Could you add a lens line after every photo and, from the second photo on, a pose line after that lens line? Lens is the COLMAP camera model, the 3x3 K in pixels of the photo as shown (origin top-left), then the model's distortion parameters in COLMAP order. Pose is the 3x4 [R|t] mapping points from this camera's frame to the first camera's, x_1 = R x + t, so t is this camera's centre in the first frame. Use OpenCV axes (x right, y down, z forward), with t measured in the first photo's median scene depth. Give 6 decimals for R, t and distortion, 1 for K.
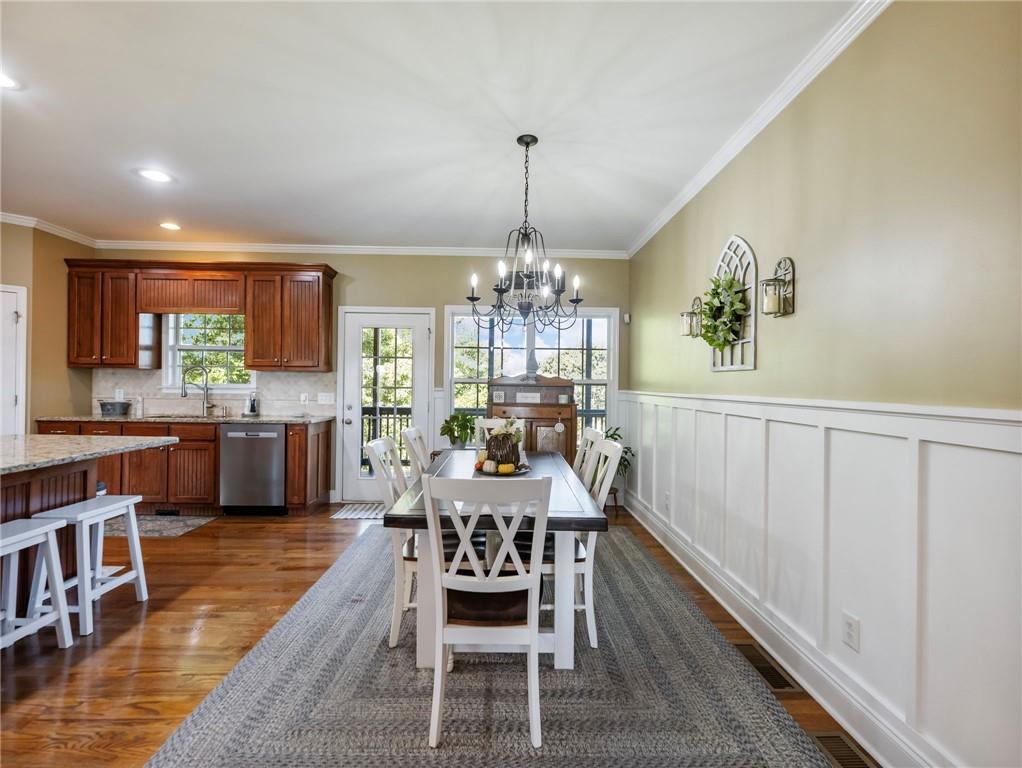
lens RADIAL K [[472.7, 0, 509.8], [0, 472.7, 387.2], [0, 0, 1]] dist [0.012554, -0.008250]
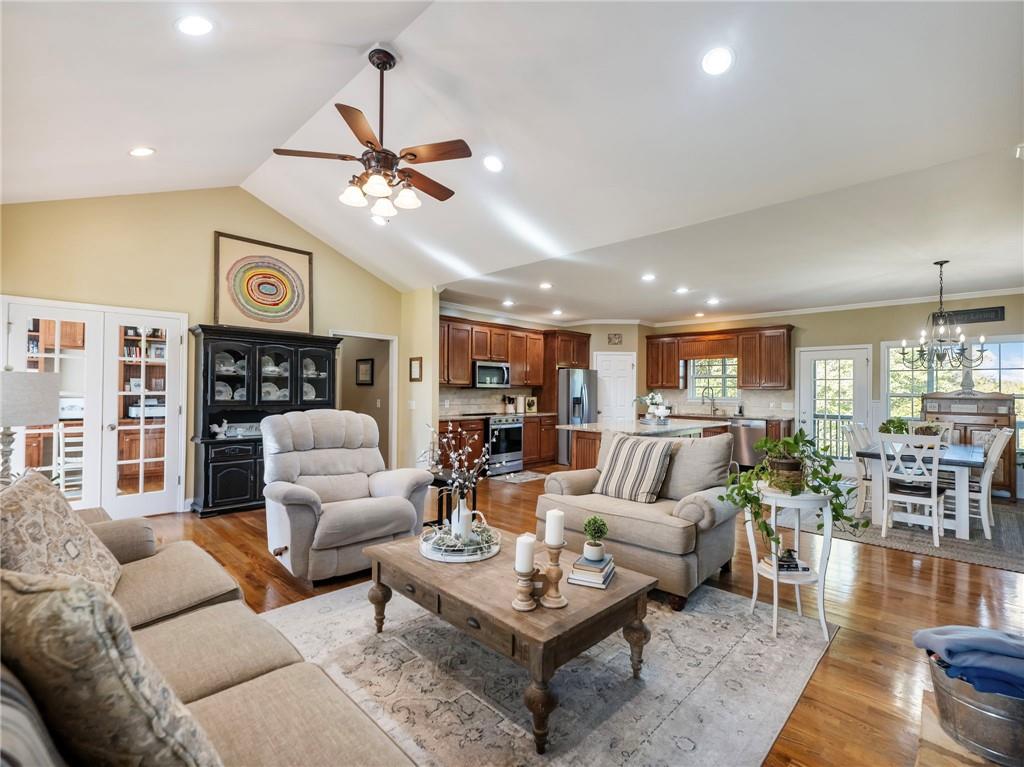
lens RADIAL K [[473.6, 0, 510.7], [0, 473.6, 386.7], [0, 0, 1]] dist [0.012554, -0.008250]
pose [[0.706540, -0.013383, -0.707547, 0.088070], [-0.004688, 0.999711, -0.023591, 0.000173], [0.707658, 0.019985, 0.706272, -0.805203]]
